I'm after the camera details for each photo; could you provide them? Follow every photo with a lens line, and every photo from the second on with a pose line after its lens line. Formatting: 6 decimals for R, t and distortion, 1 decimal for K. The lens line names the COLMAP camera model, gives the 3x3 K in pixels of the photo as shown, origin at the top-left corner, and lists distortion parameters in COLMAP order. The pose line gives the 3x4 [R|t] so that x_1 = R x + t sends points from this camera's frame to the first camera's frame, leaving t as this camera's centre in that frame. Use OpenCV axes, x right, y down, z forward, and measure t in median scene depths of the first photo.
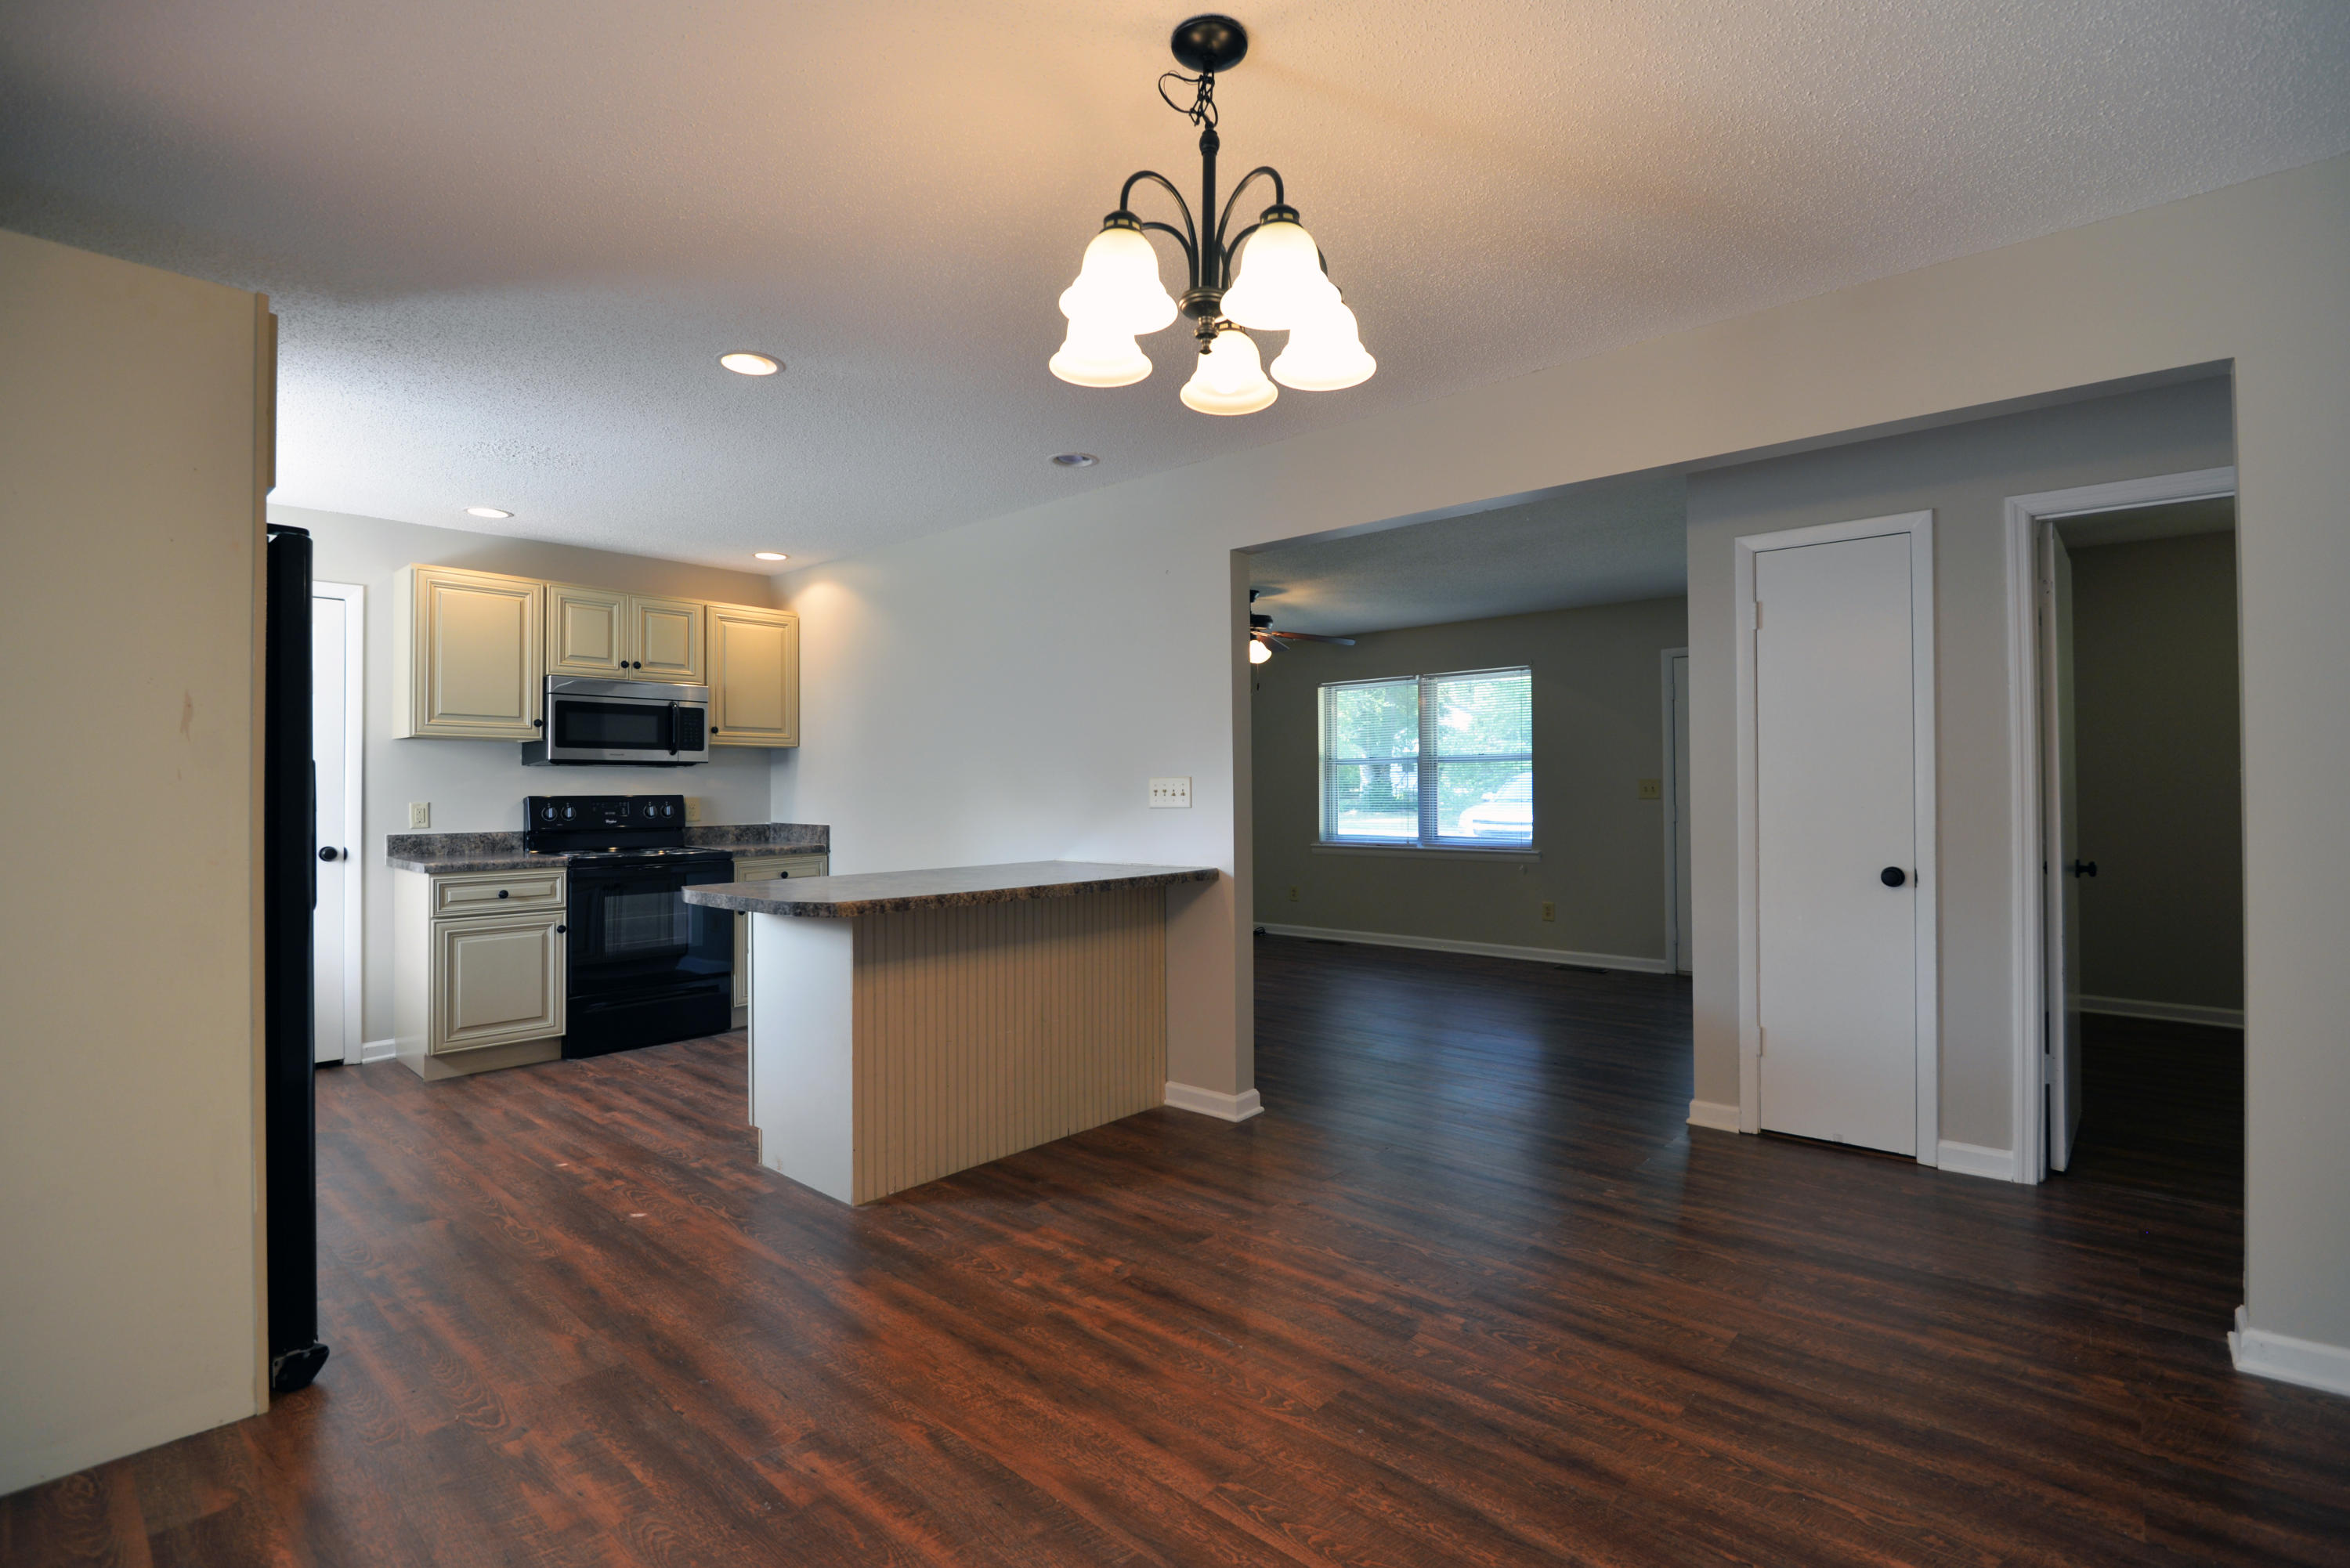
lens RADIAL K [[1076.4, 0, 1177.9], [0, 1076.4, 780.3], [0, 0, 1]] dist [-0.007574, -0.005736]
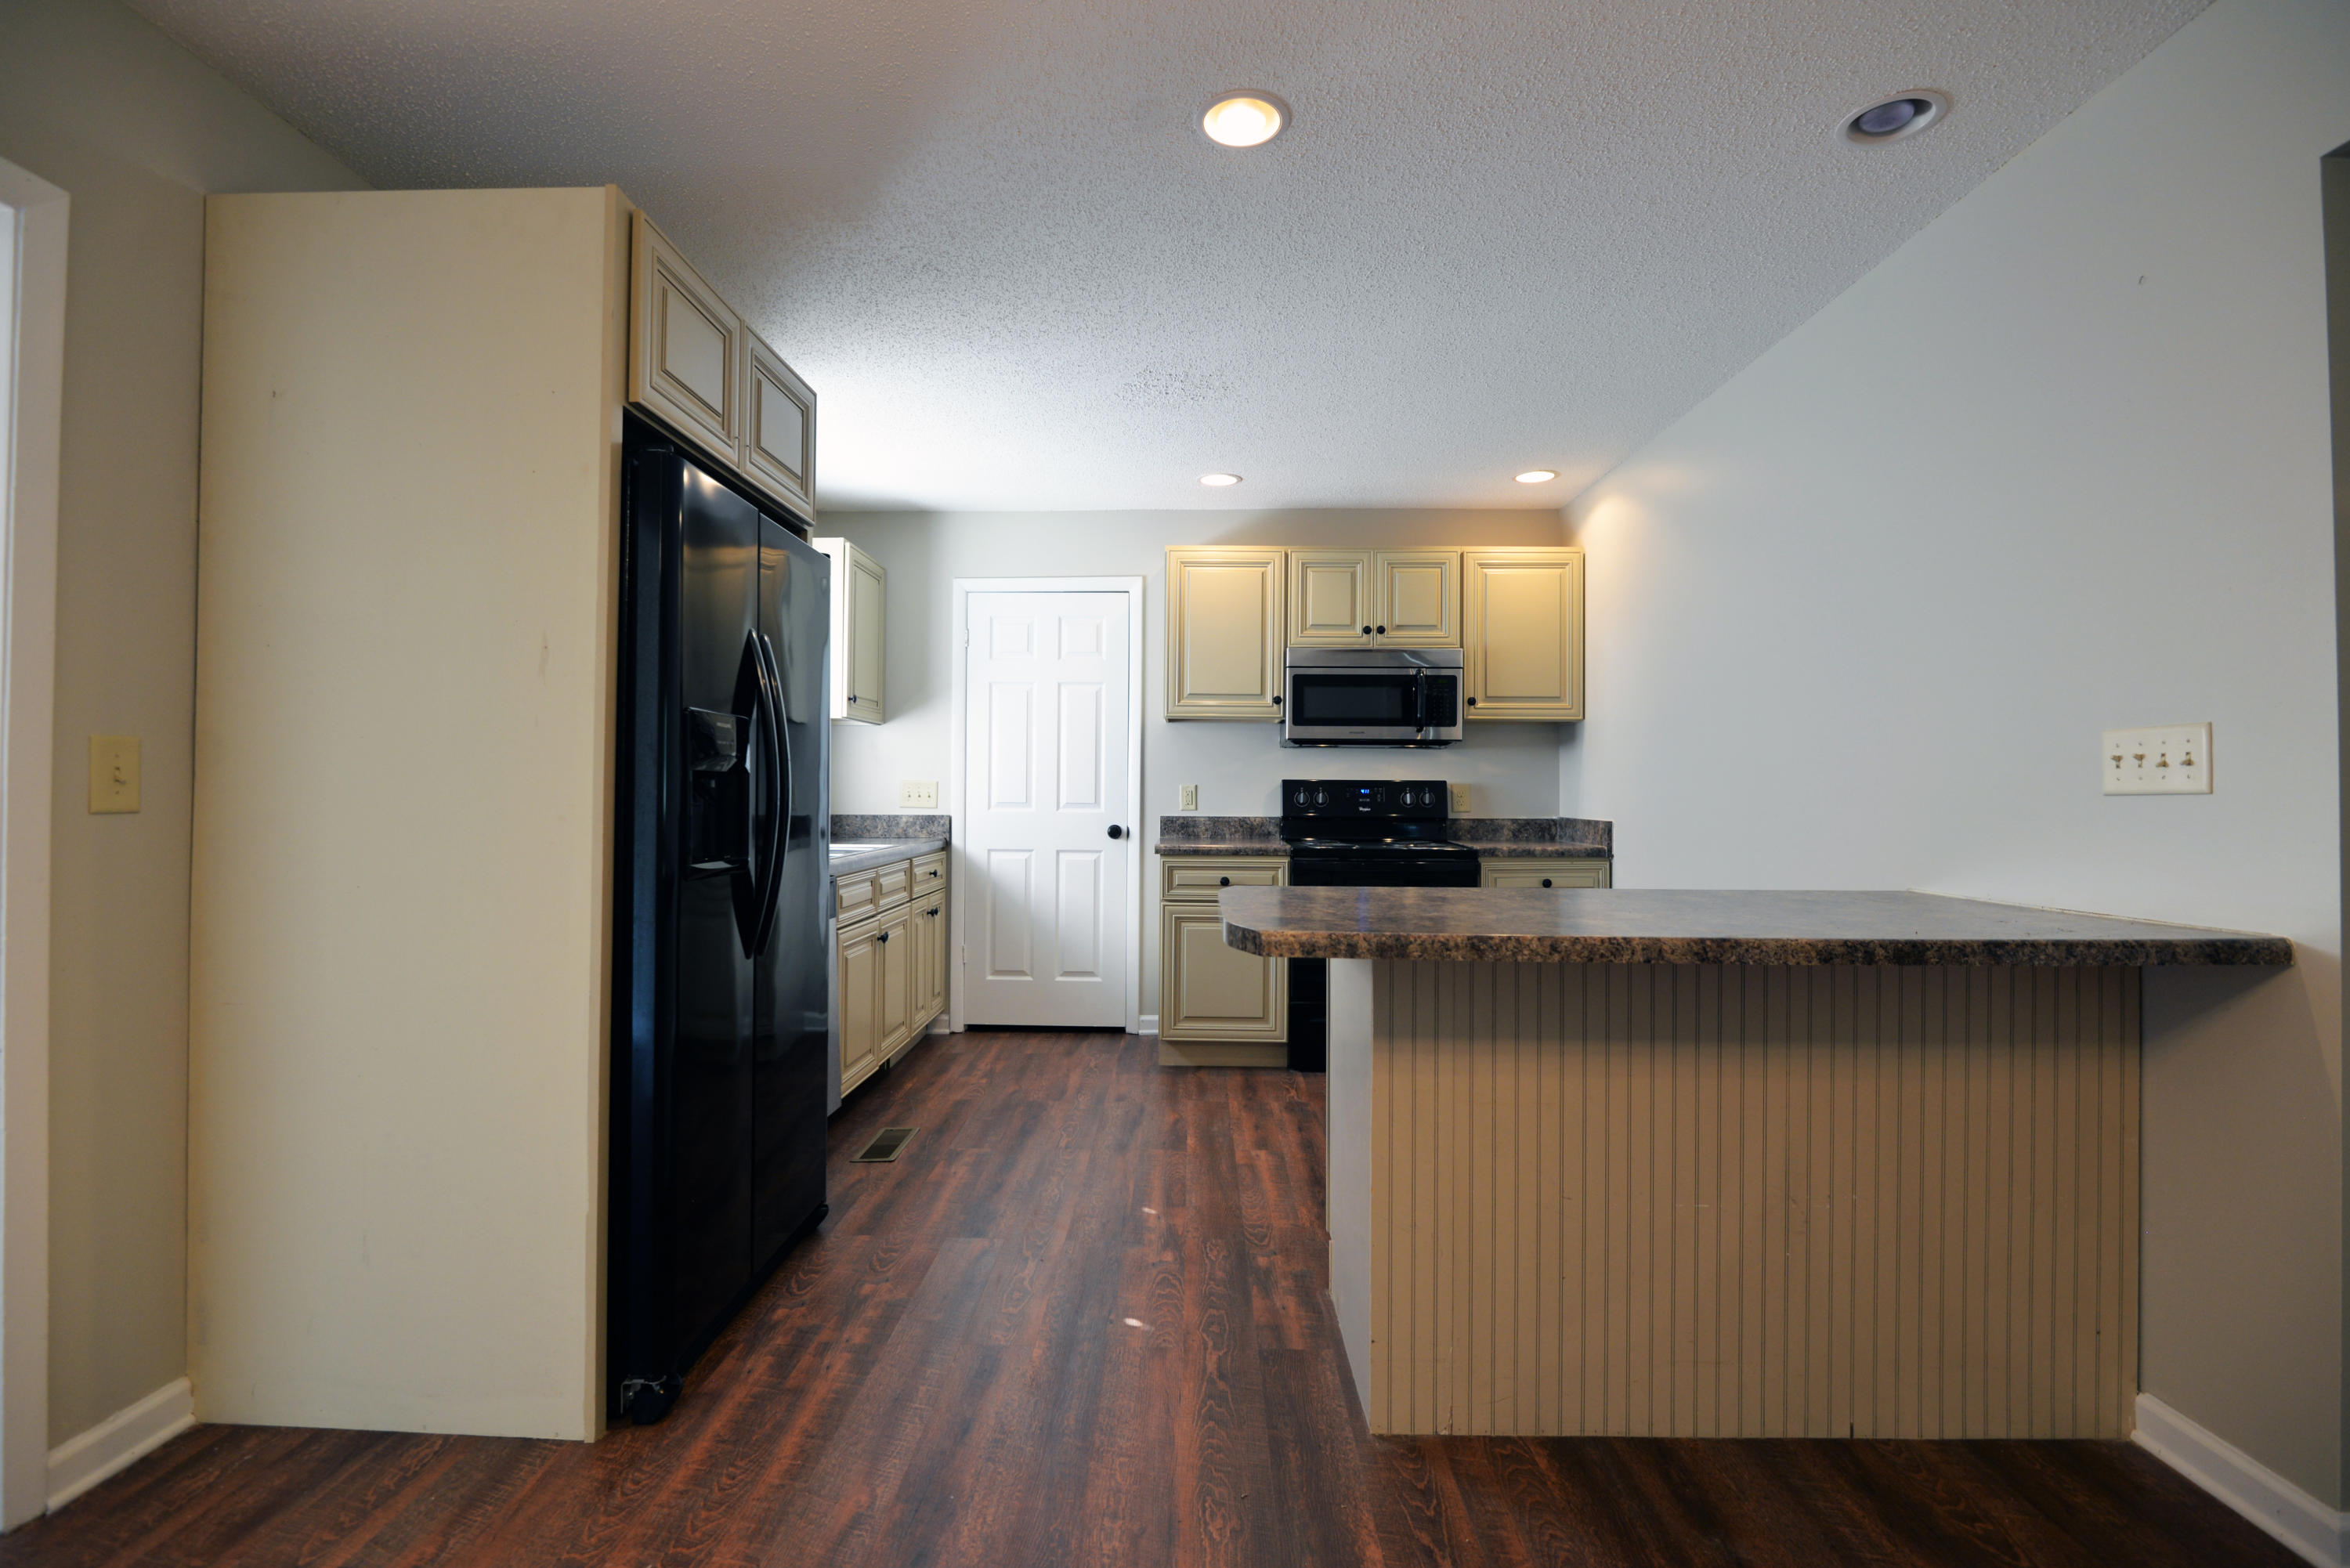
lens RADIAL K [[1076.4, 0, 1176.4], [0, 1076.4, 777.7], [0, 0, 1]] dist [-0.007574, -0.005736]
pose [[0.649817, -0.000992, -0.760090, 0.059633], [-0.003554, 0.999984, -0.004343, 0.019651], [0.760082, 0.005523, 0.649803, 0.353056]]
